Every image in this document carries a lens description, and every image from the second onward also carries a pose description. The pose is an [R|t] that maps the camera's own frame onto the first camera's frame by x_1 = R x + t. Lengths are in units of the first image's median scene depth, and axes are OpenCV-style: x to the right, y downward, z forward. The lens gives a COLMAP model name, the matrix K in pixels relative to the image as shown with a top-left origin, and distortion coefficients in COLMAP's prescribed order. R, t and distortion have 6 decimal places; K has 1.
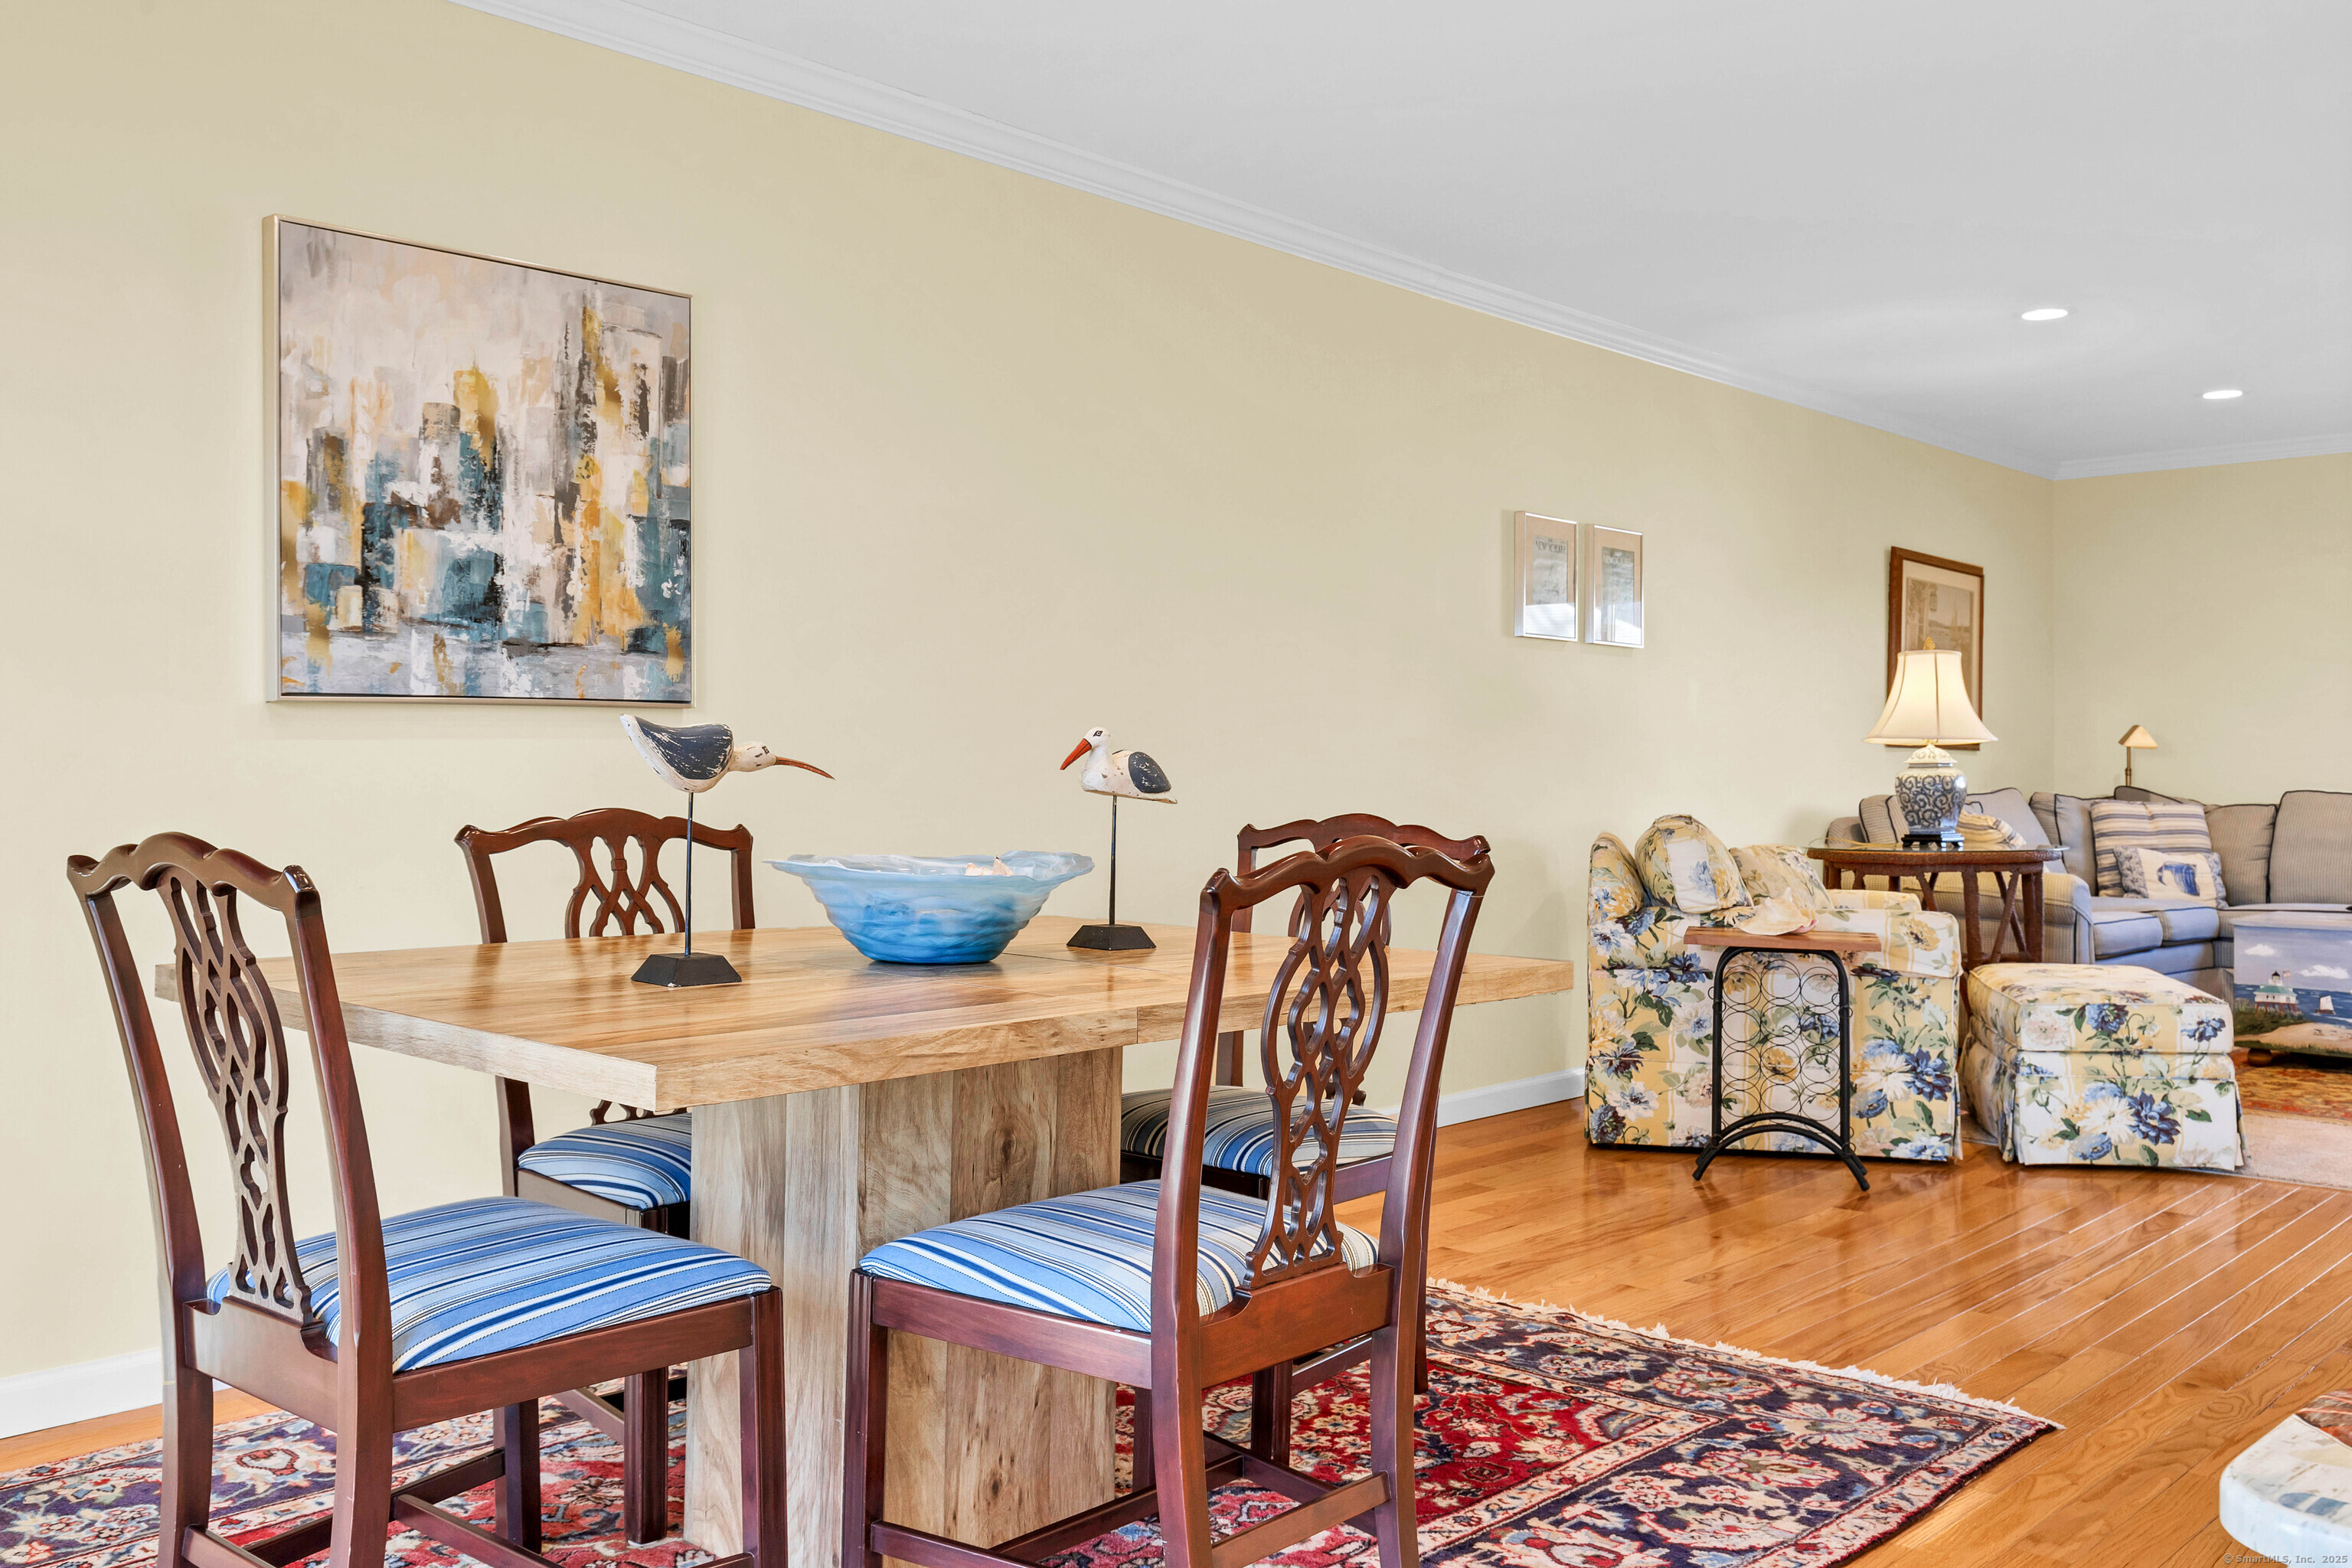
lens RADIAL K [[2010.8, 0, 1170.5], [0, 2010.8, 769.4], [0, 0, 1]] dist [0.015638, 0.001566]
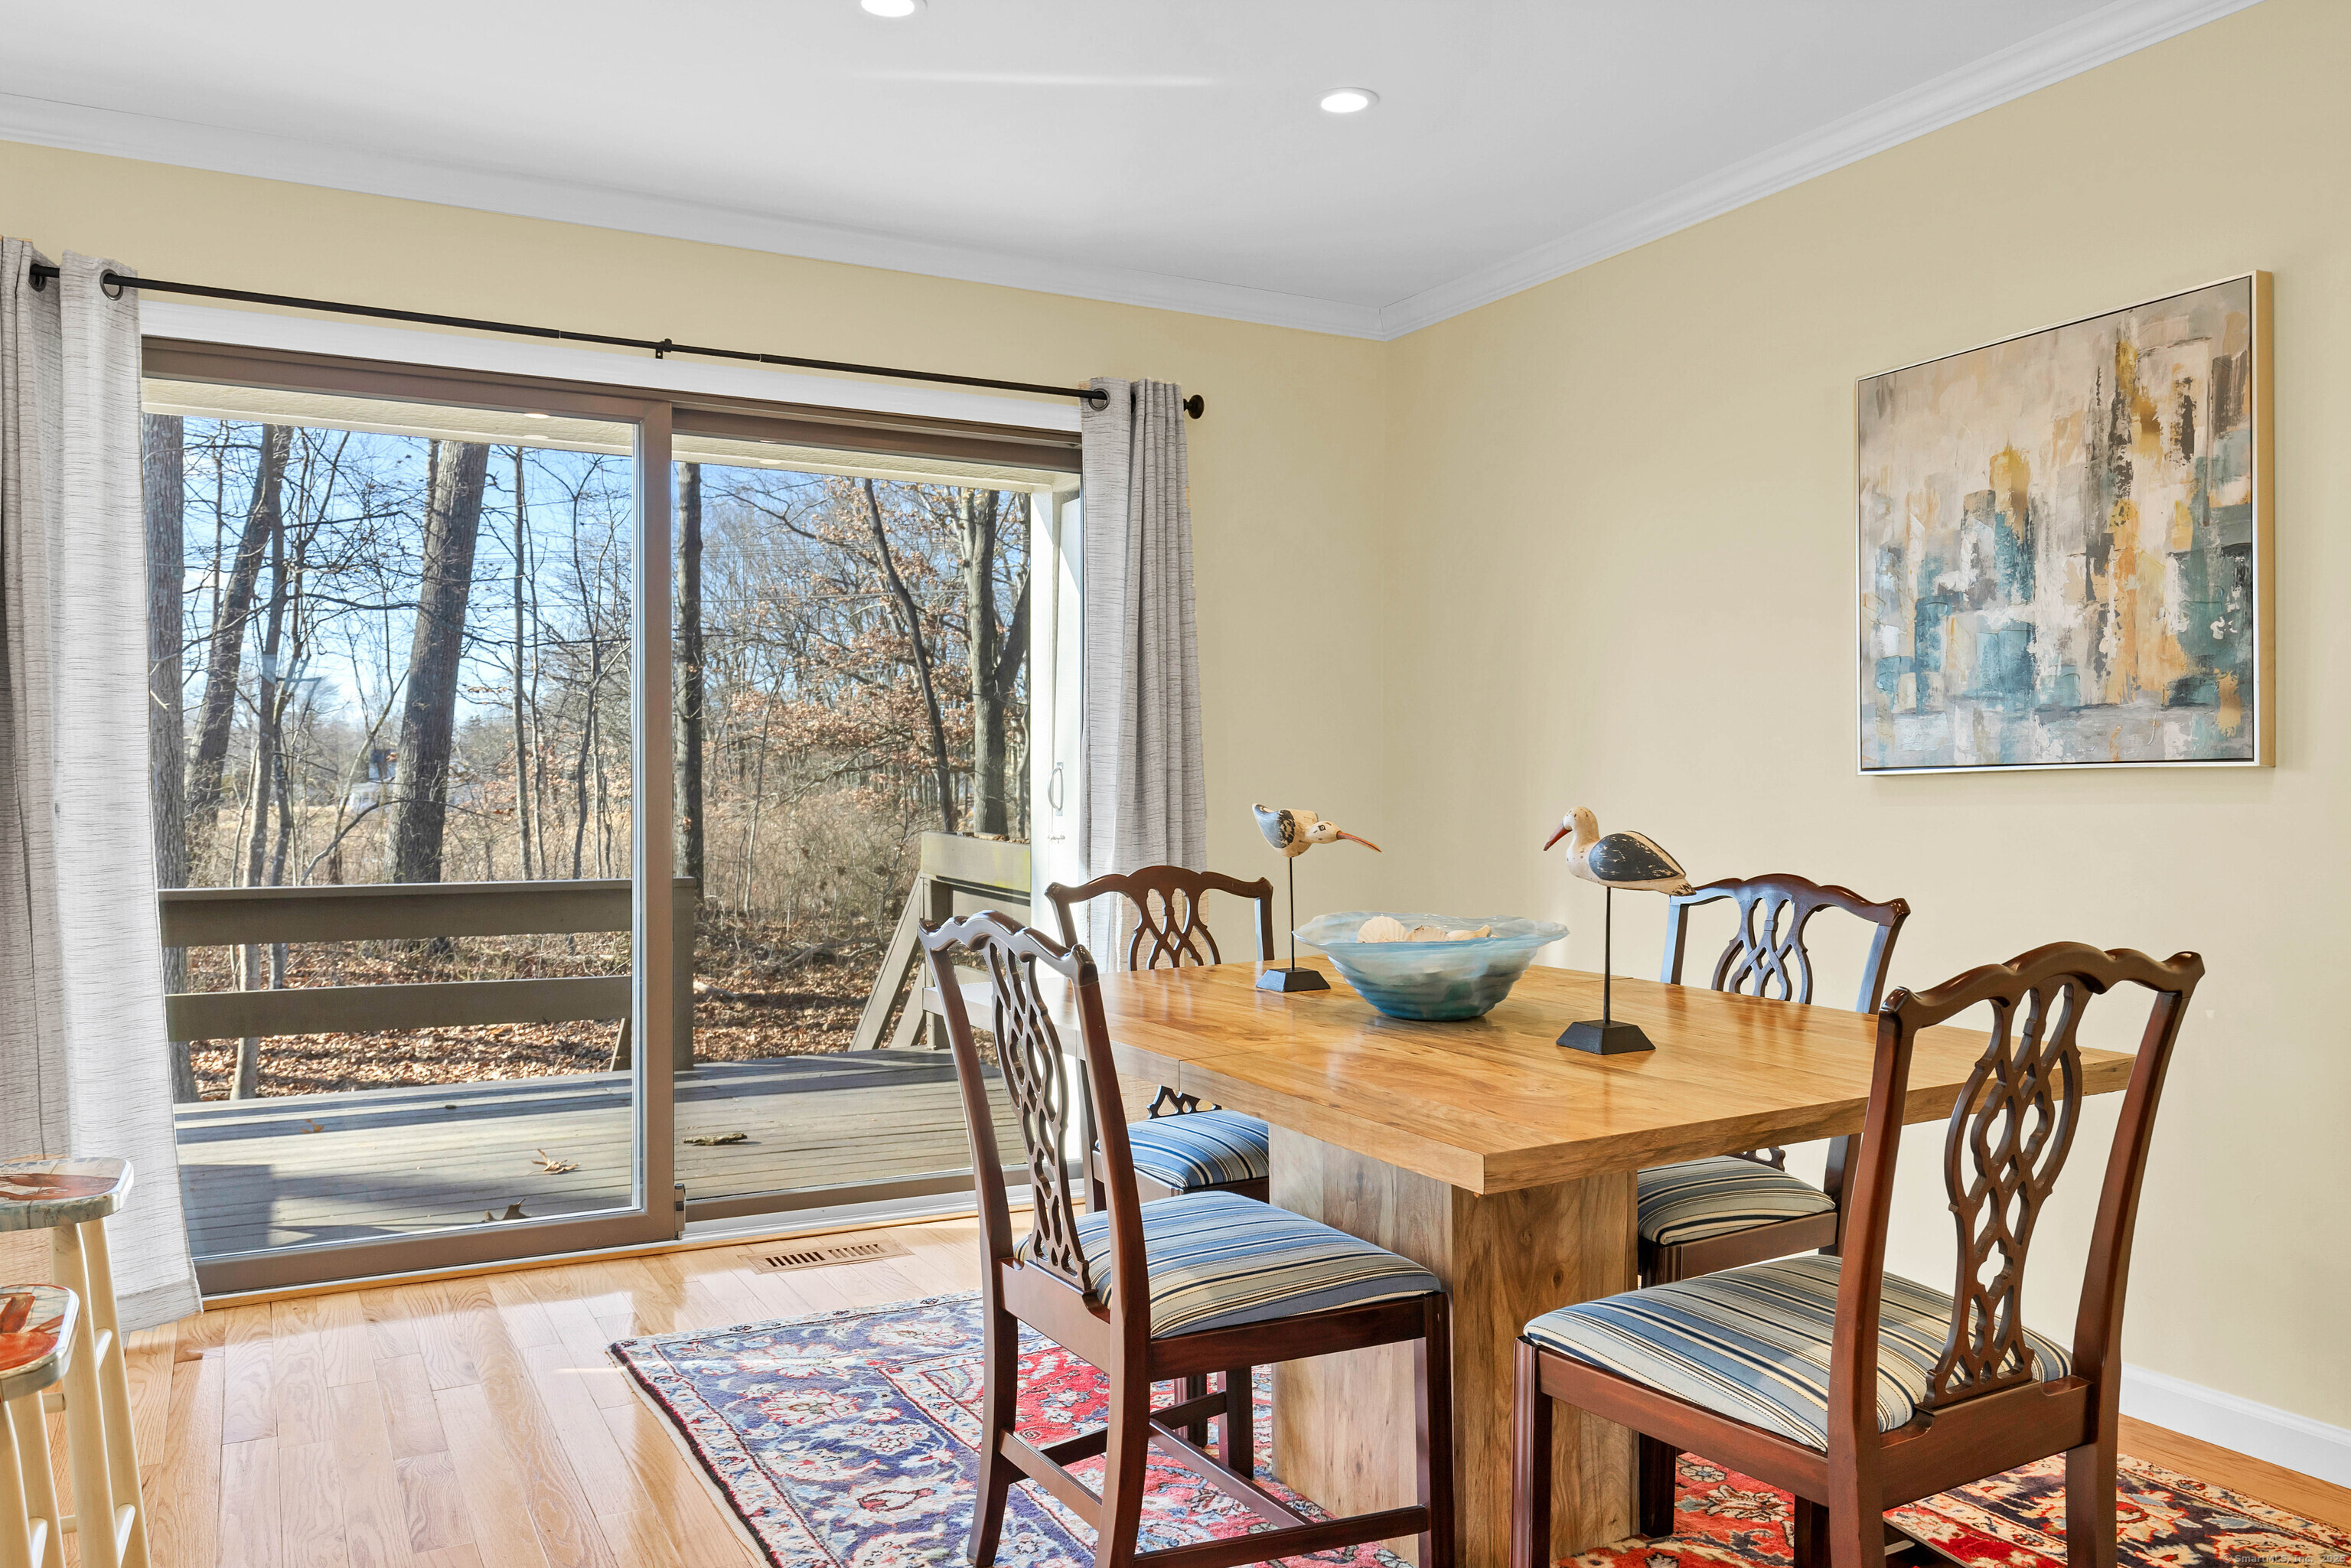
lens RADIAL K [[1692.3, 0, 1064.0], [0, 1692.3, 799.1], [0, 0, 1]] dist [0.000634, -0.001676]
pose [[-0.350316, 0.020151, -0.936415, 0.638484], [0.027008, 0.999570, 0.011407, -0.040777], [0.936242, -0.021294, -0.350709, 0.837445]]
